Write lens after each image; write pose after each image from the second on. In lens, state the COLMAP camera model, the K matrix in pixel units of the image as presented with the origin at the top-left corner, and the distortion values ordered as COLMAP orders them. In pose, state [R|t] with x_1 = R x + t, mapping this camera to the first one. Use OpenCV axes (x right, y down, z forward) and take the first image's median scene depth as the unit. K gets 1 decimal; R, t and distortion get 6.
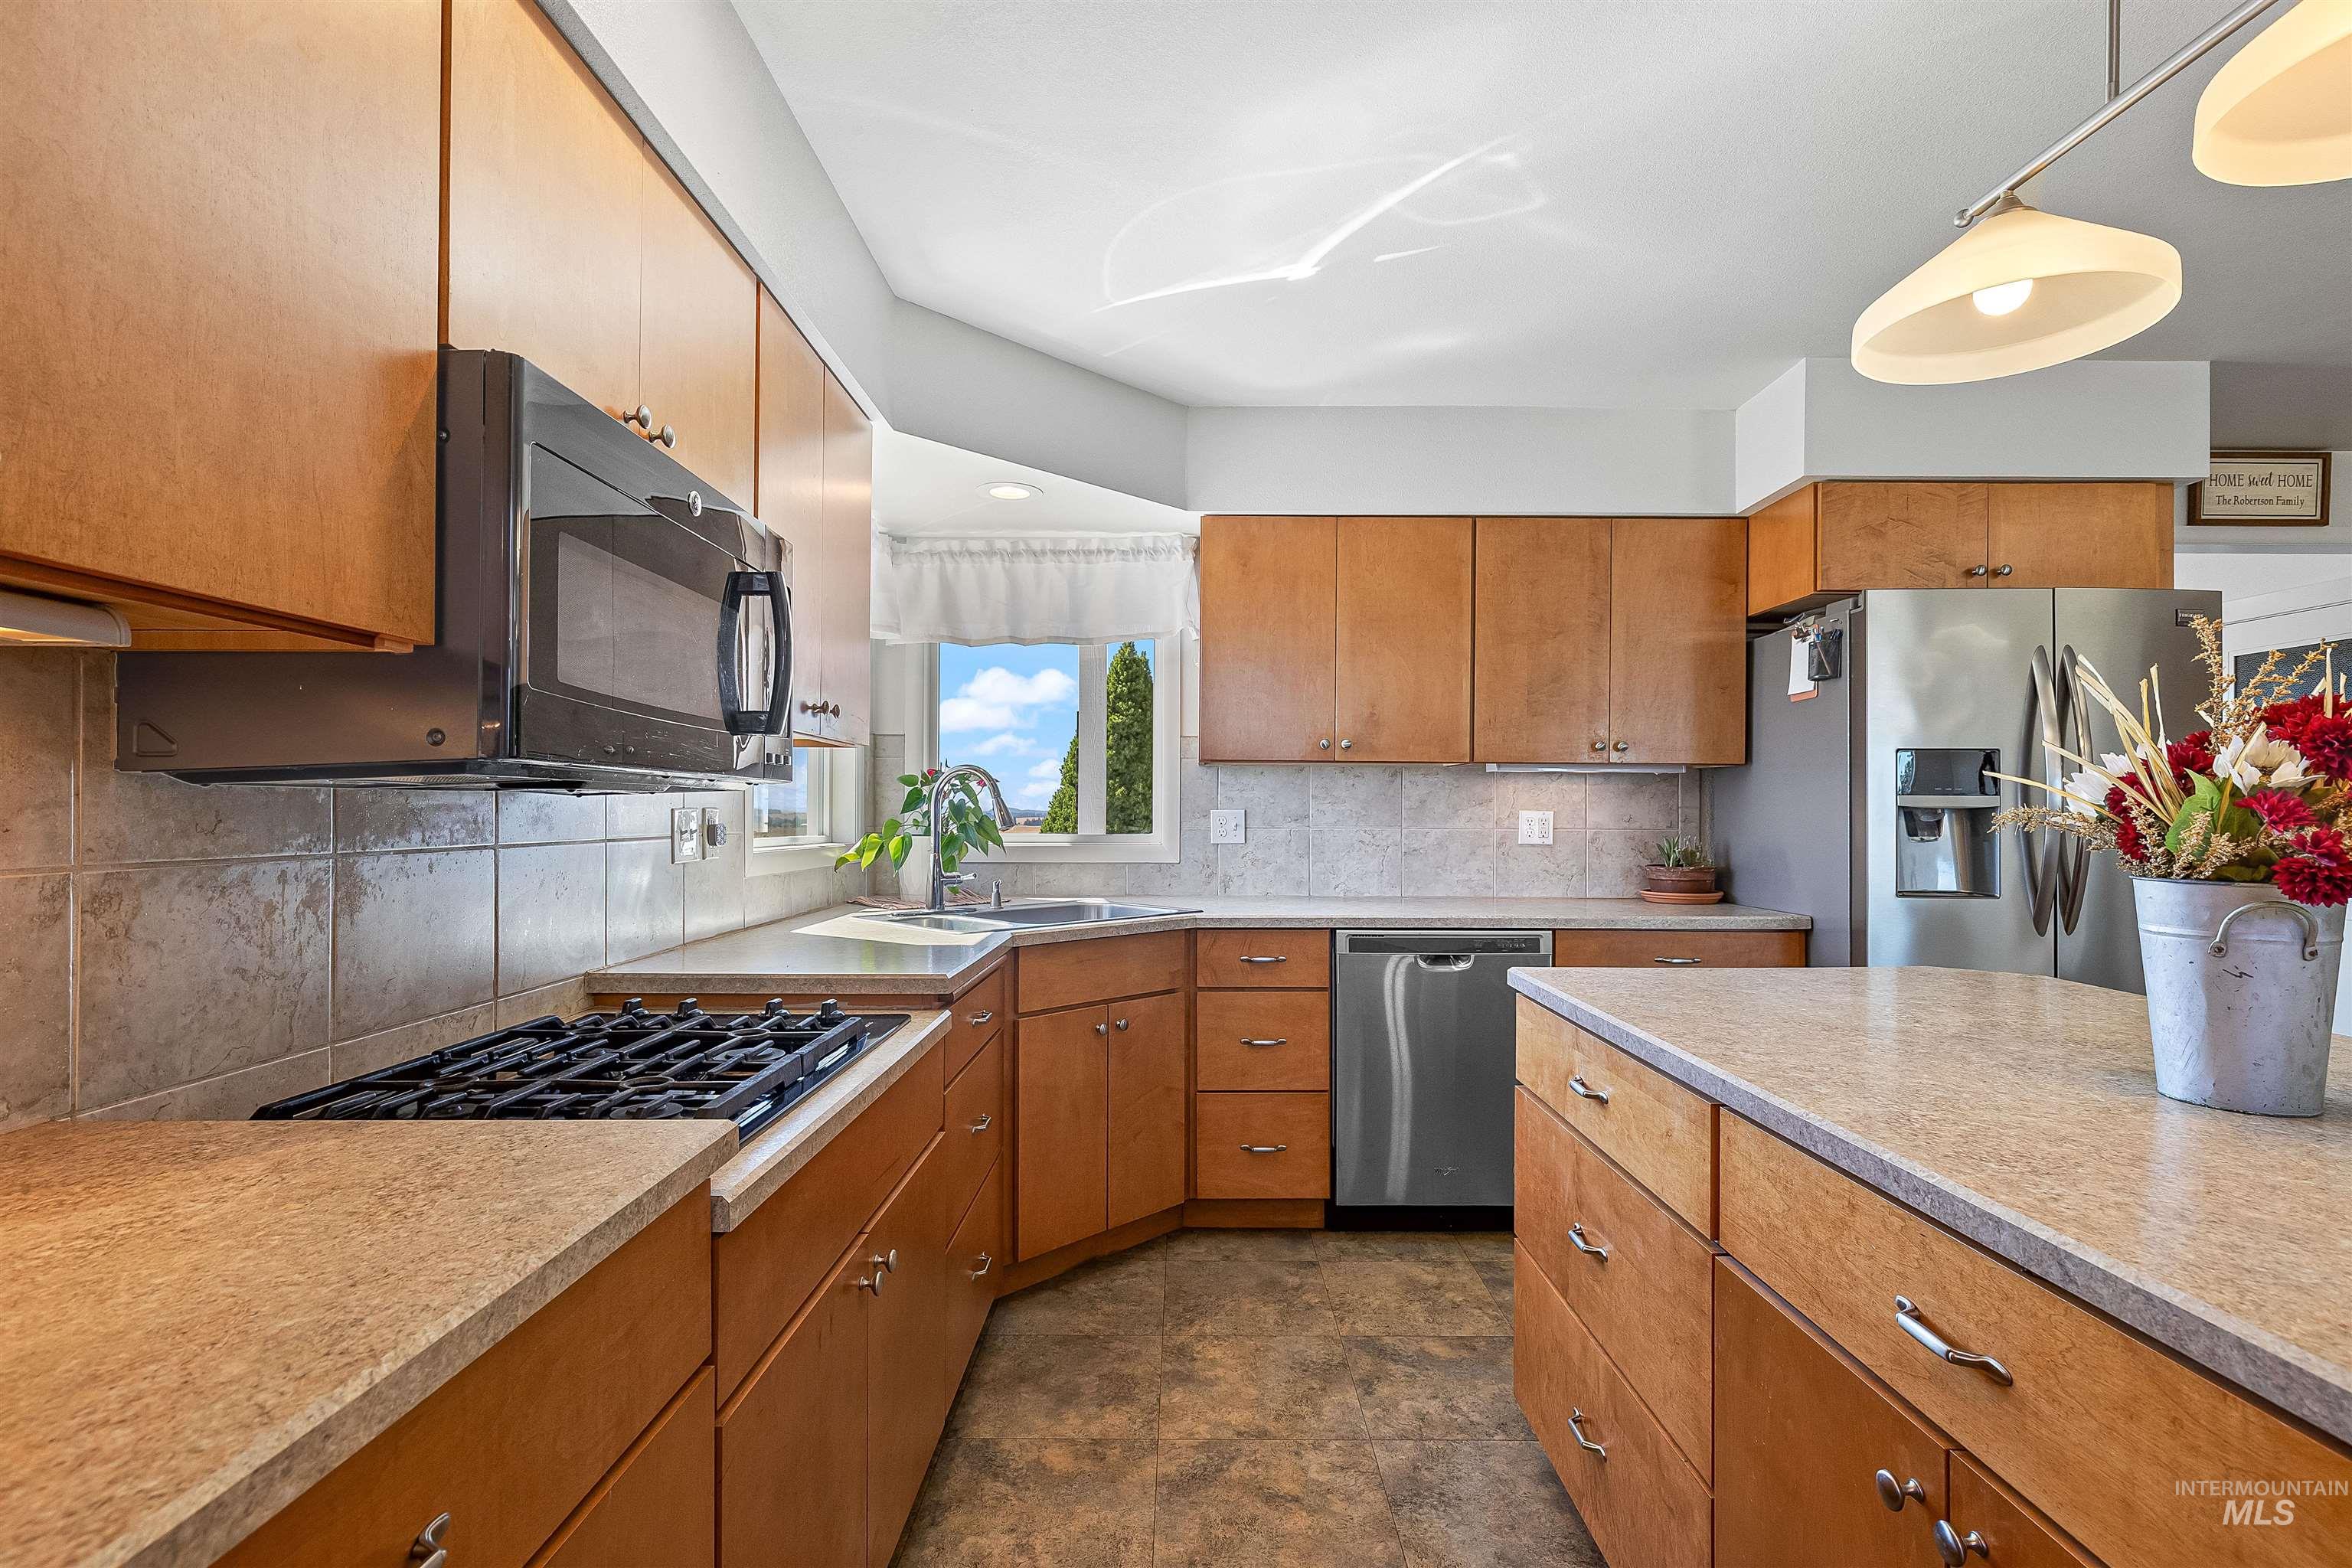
lens RADIAL K [[1074.0, 0, 1173.1], [0, 1074.0, 799.0], [0, 0, 1]] dist [-0.002905, 0.000150]
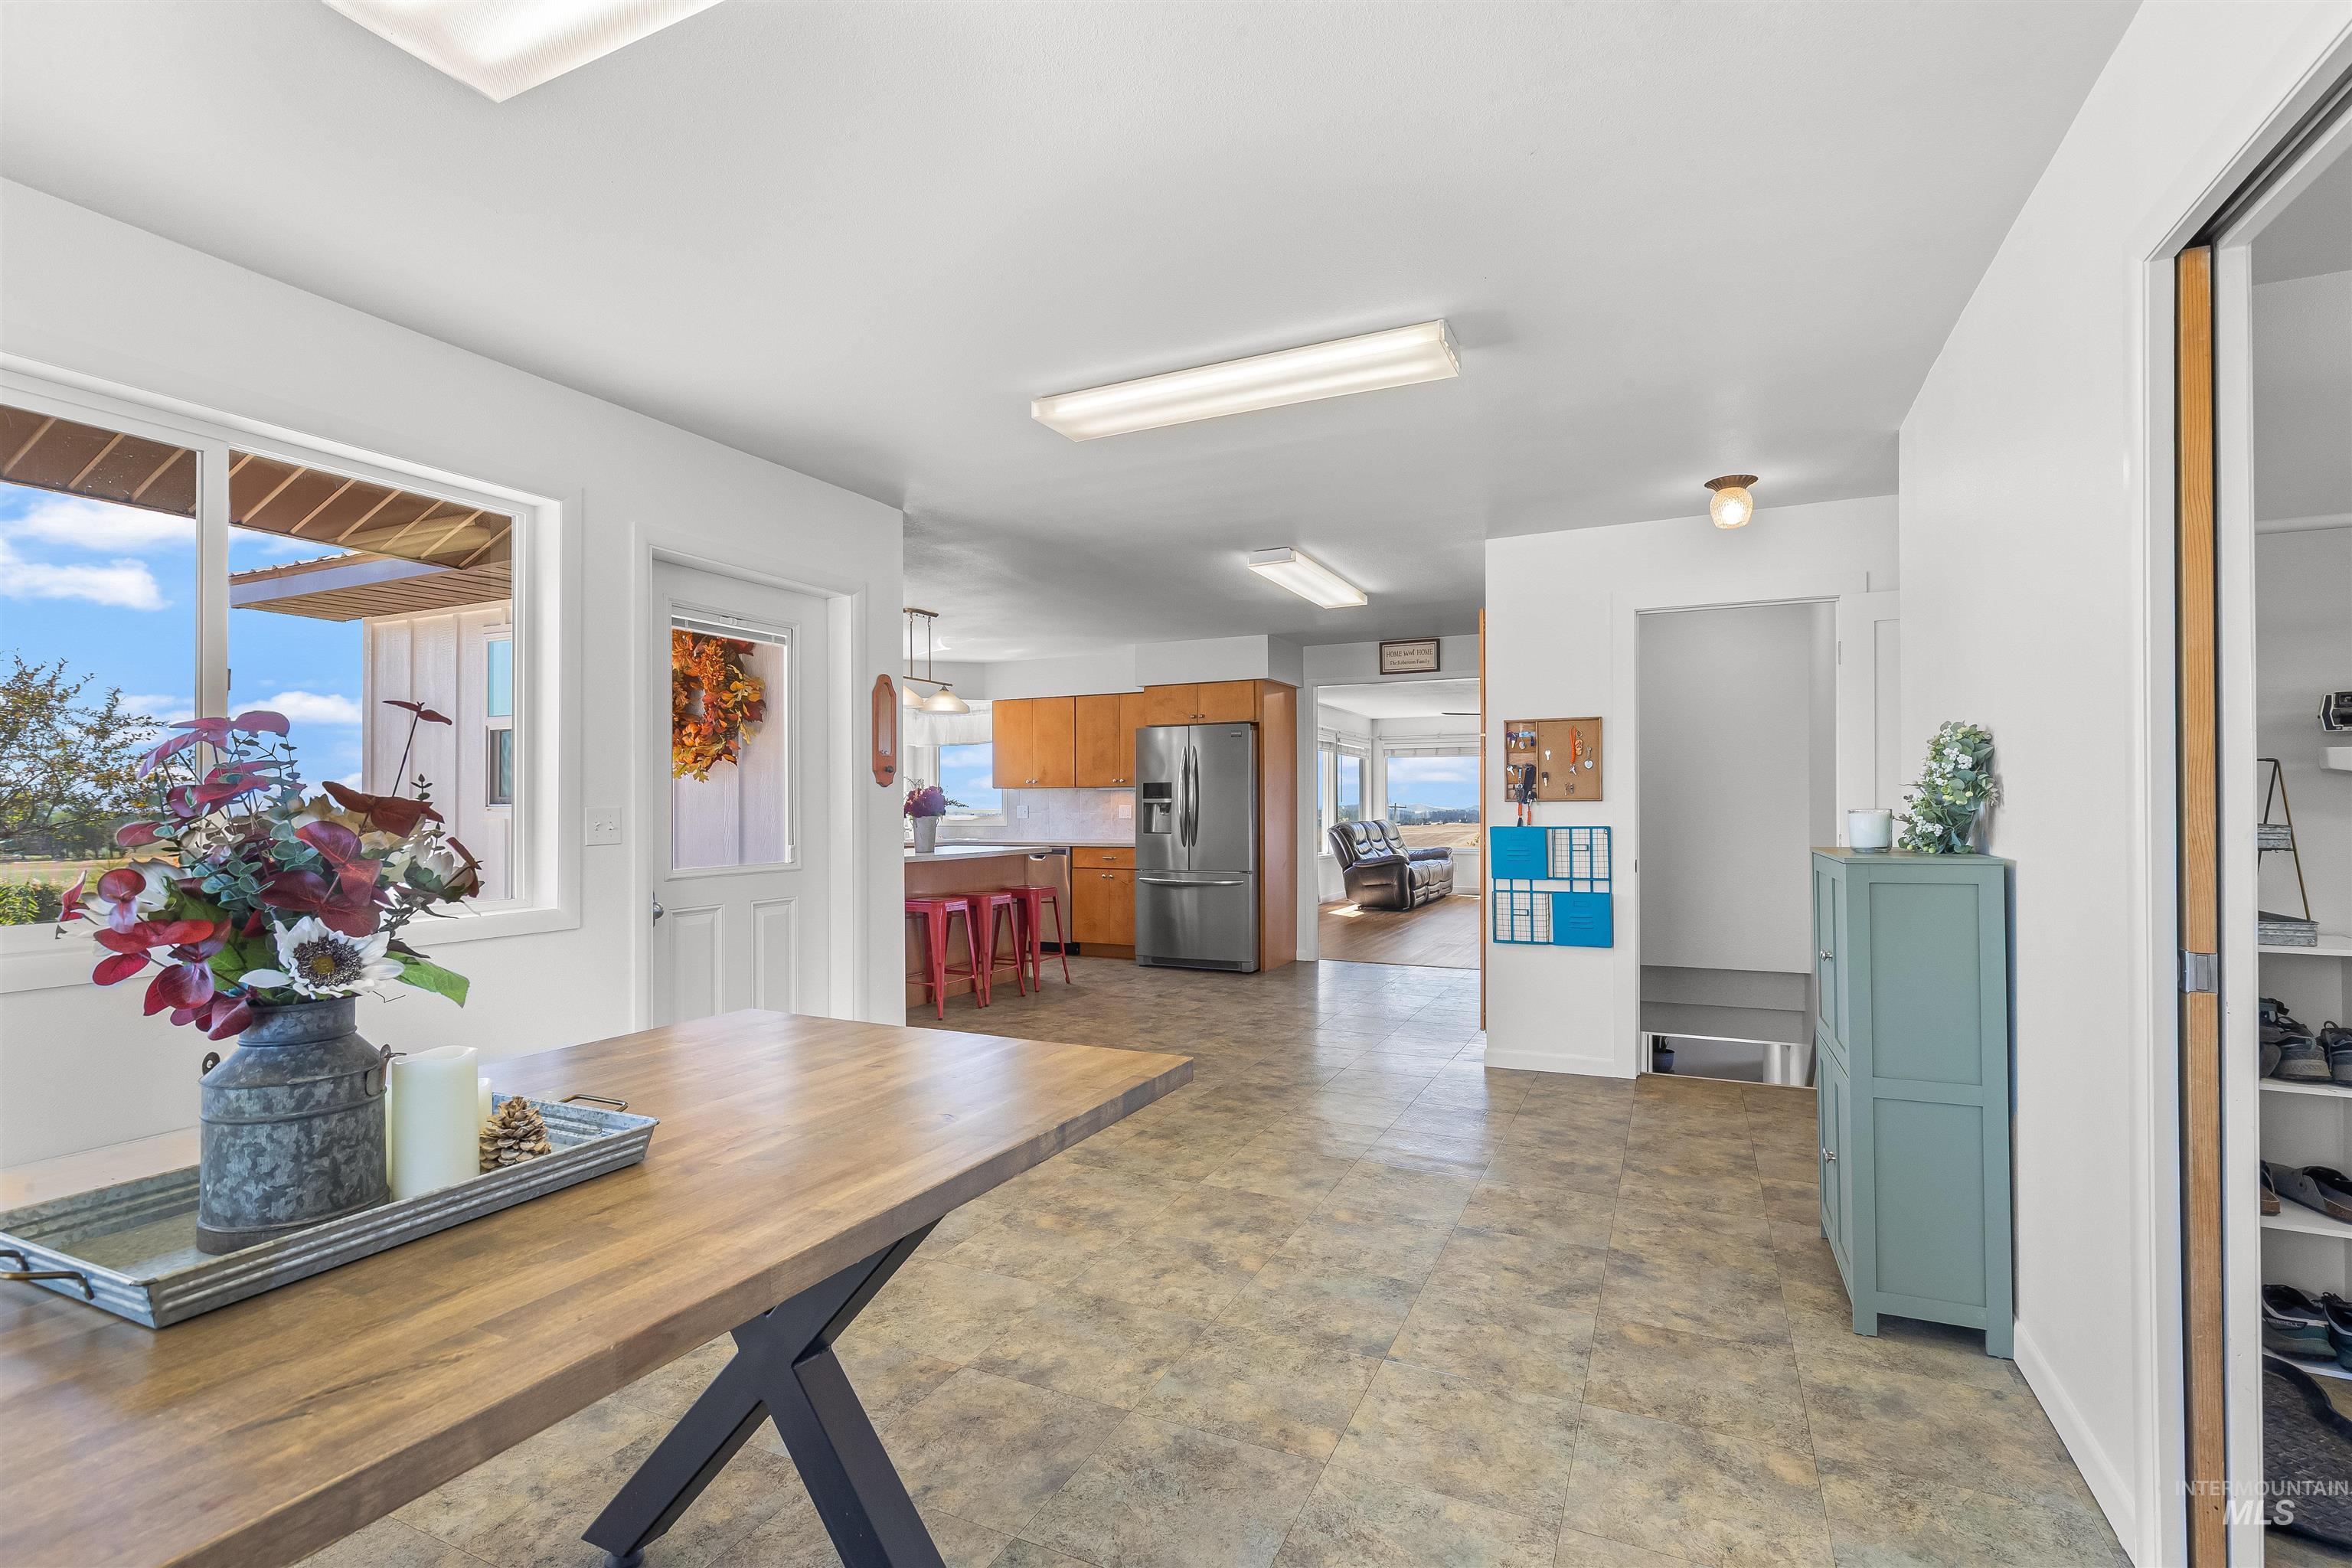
lens RADIAL K [[1074.0, 0, 1181.1], [0, 1074.0, 792.5], [0, 0, 1]] dist [-0.002905, 0.000150]
pose [[0.906345, -0.016312, -0.422225, 1.658034], [0.013548, 0.999863, -0.009547, 0.008575], [0.422322, 0.002933, 0.906441, -1.337668]]
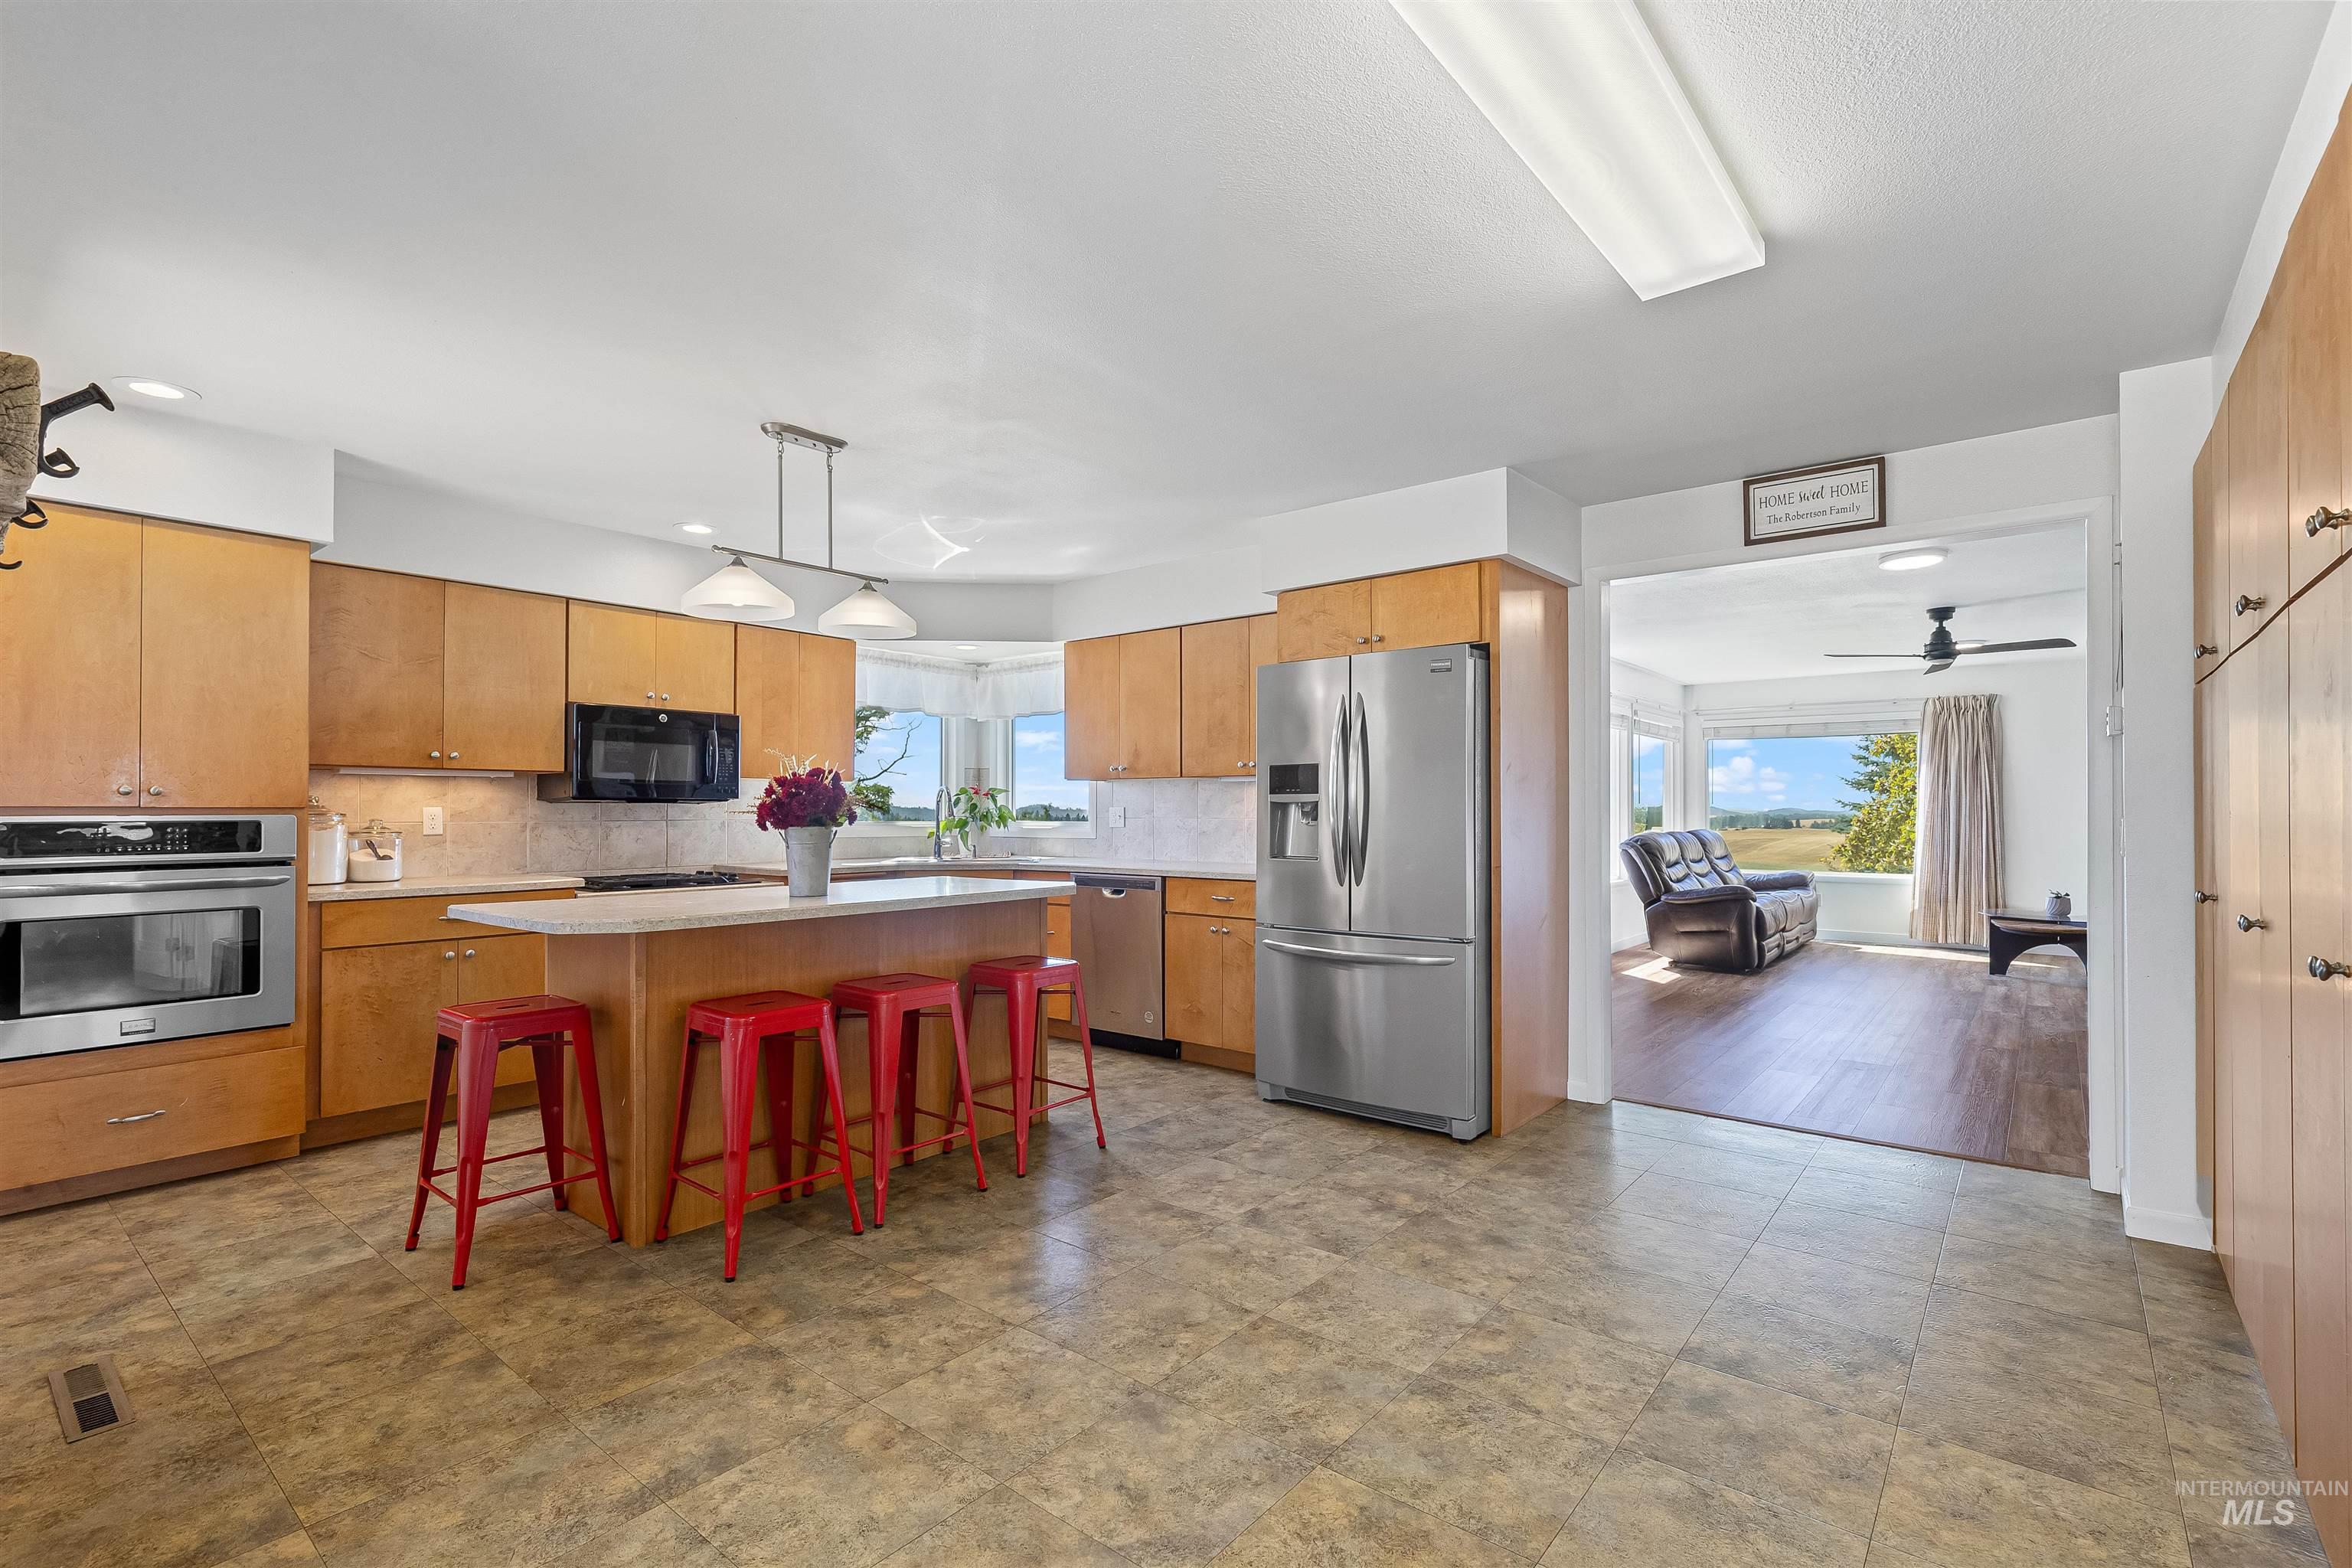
lens RADIAL K [[1074.0, 0, 1183.3], [0, 1074.0, 801.6], [0, 0, 1]] dist [-0.002905, 0.000150]
pose [[0.779889, -0.013391, -0.625775, 1.298892], [0.012185, 0.999906, -0.006211, 0.013687], [0.625799, -0.002781, 0.779979, -0.270998]]
